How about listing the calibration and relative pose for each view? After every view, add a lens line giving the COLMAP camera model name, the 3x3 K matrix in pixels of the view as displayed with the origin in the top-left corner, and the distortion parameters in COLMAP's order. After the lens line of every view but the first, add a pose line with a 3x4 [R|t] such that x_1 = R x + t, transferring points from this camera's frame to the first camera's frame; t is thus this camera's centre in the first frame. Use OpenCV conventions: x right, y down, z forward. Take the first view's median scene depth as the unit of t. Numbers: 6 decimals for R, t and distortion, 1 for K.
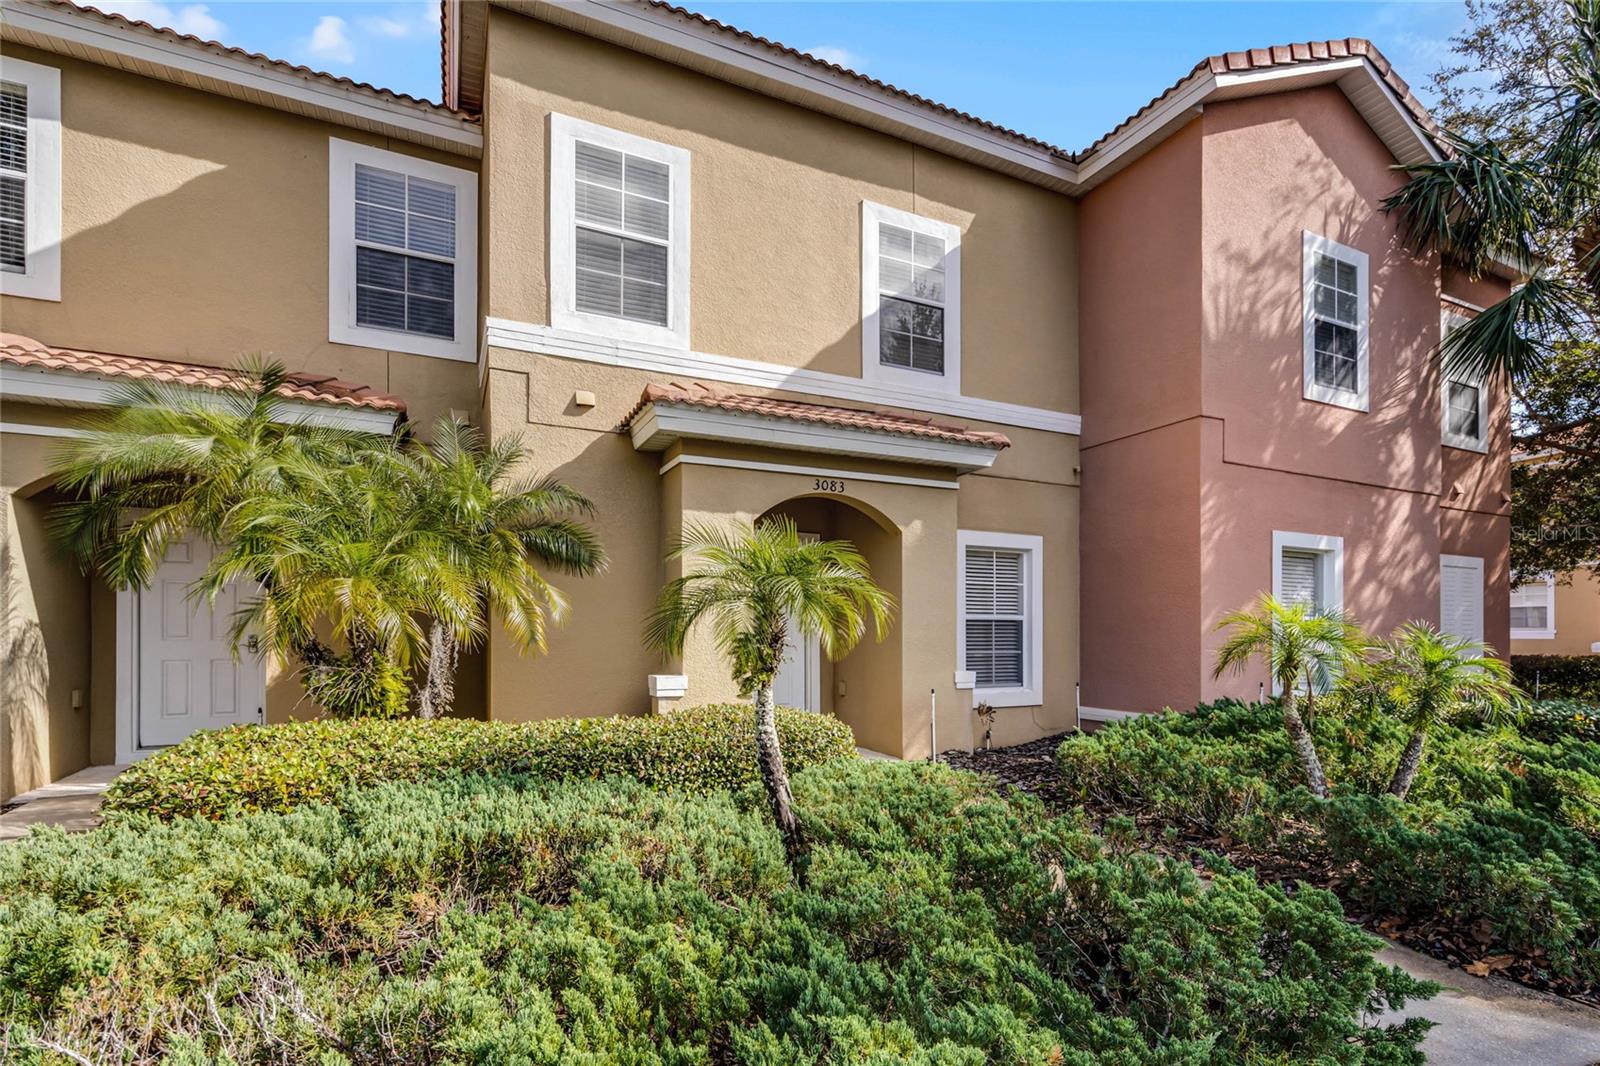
lens RADIAL K [[721.5, 0, 802.2], [0, 721.5, 531.8], [0, 0, 1]] dist [-0.002209, 0.000493]
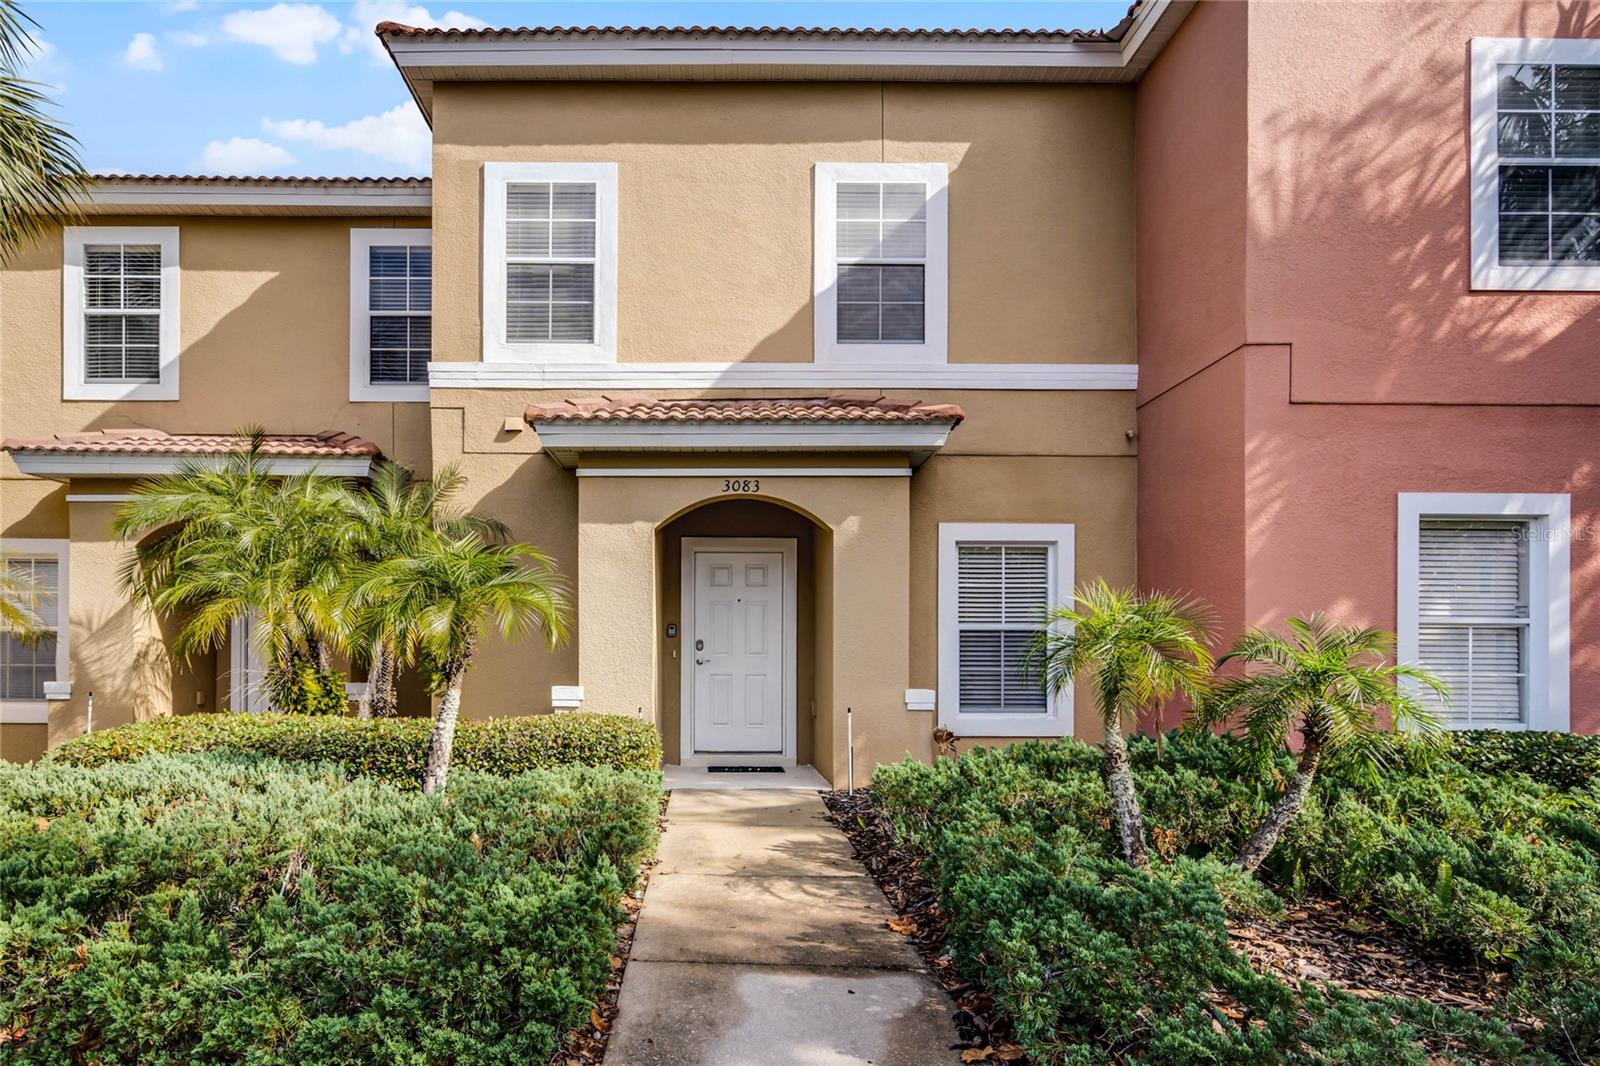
lens RADIAL K [[830.2, 0, 799.7], [0, 830.2, 540.4], [0, 0, 1]] dist [-0.002296, -0.000506]
pose [[0.910349, -0.060102, -0.409454, 0.511759], [0.056961, 0.998179, -0.019874, 0.029989], [0.409902, -0.005231, 0.912114, 0.054811]]
